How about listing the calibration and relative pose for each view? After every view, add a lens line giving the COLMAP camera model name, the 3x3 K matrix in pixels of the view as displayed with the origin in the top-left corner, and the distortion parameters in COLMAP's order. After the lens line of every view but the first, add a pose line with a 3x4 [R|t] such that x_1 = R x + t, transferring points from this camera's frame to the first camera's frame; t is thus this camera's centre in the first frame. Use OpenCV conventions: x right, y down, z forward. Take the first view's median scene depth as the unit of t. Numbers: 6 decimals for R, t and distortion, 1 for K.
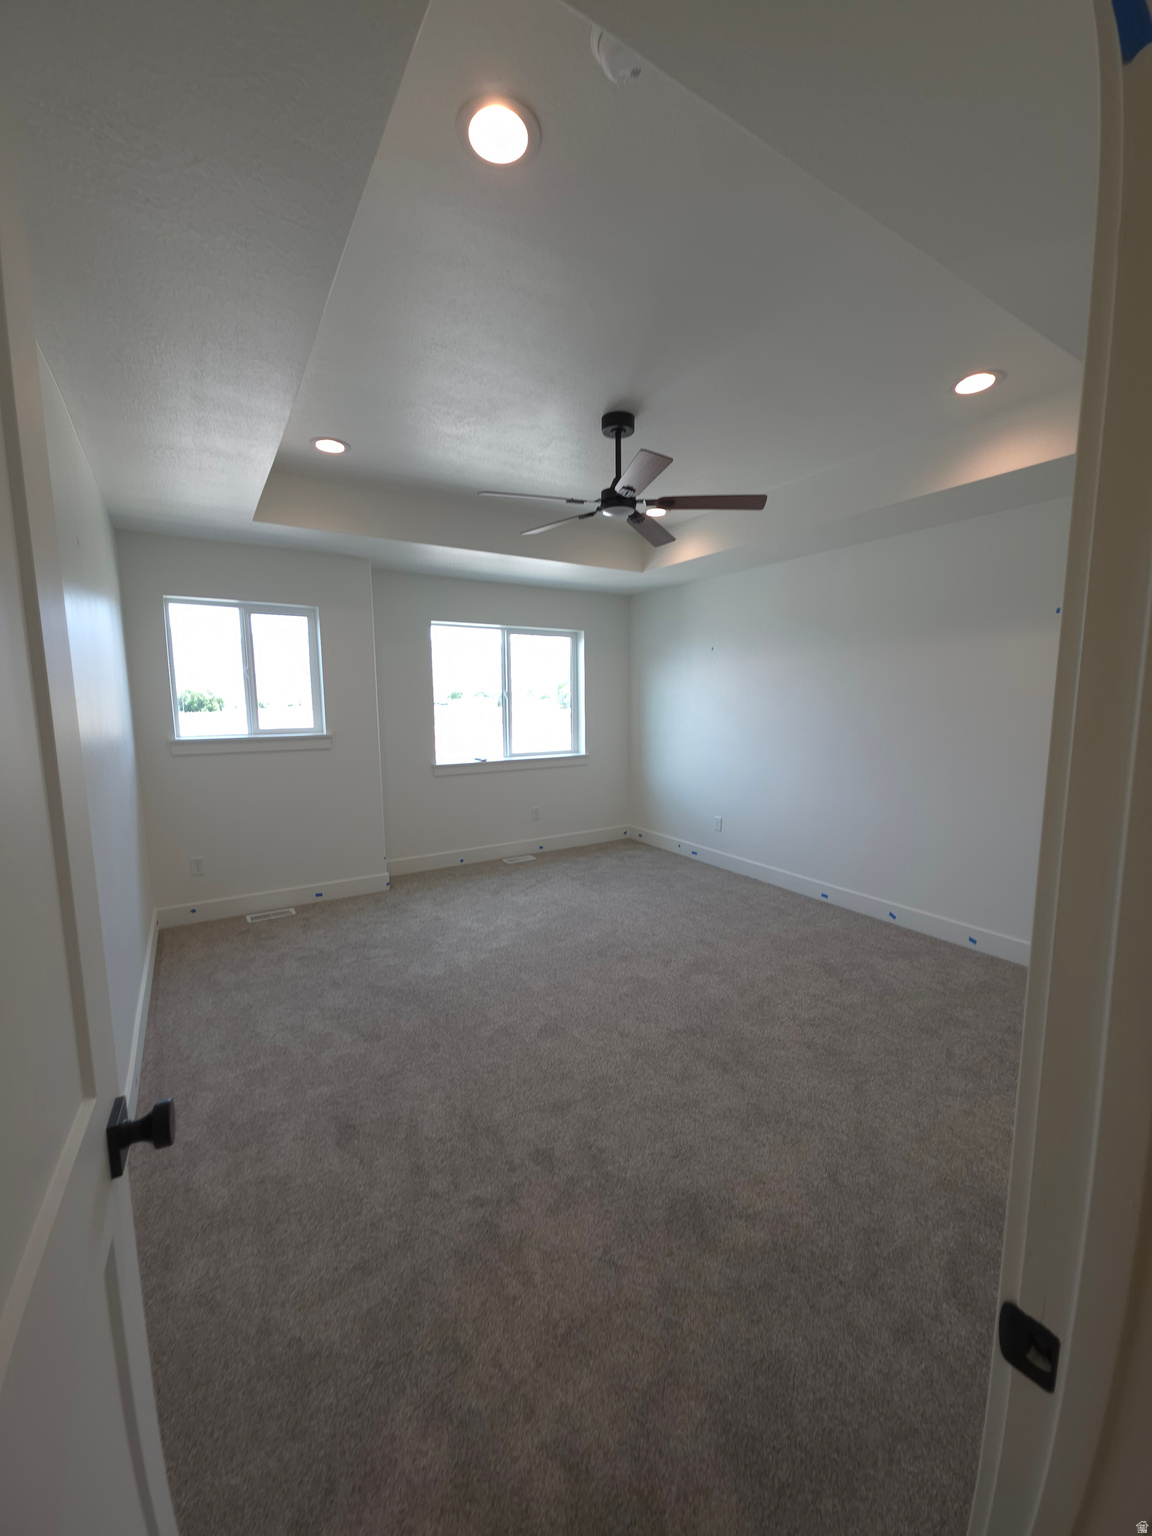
lens RADIAL K [[610.3, 0, 579.7], [0, 610.3, 771.2], [0, 0, 1]] dist [0.005773, -0.003140]
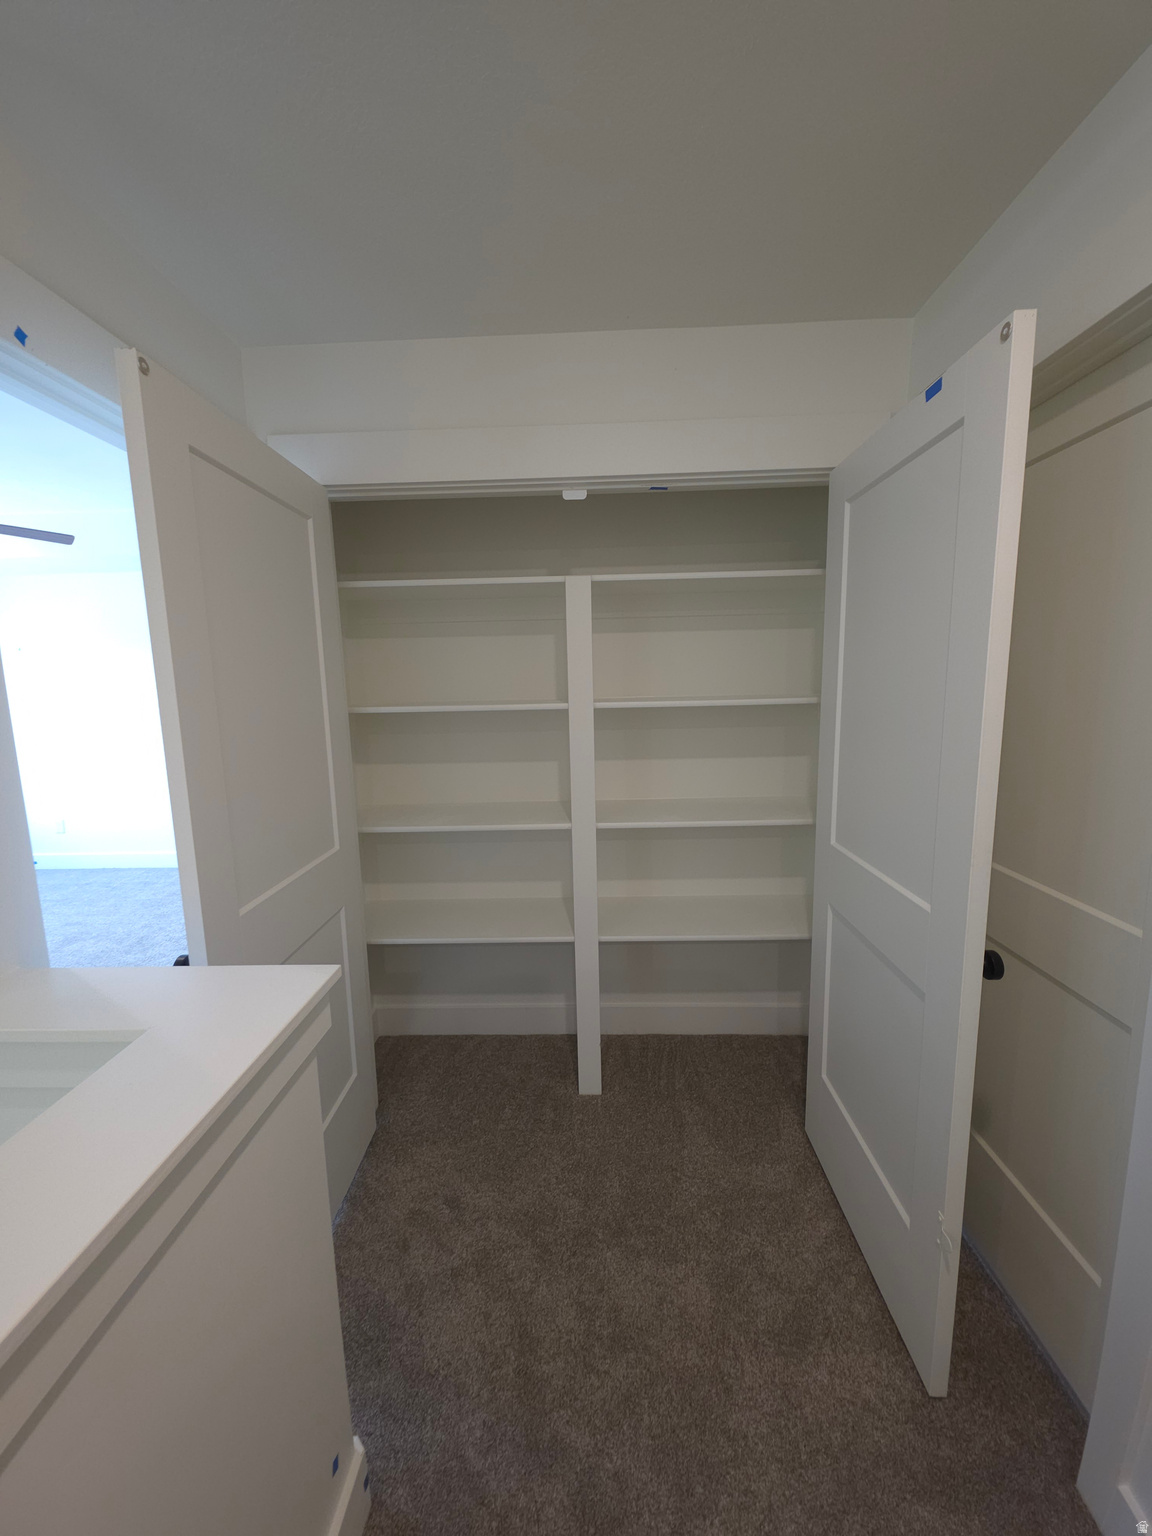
lens RADIAL K [[610.3, 0, 577.9], [0, 610.3, 769.4], [0, 0, 1]] dist [0.005773, -0.003140]
pose [[0.564070, -0.123767, 0.816399, -0.145737], [0.126006, 0.990025, 0.063028, 0.053661], [-0.816056, 0.067319, 0.574039, -0.392286]]
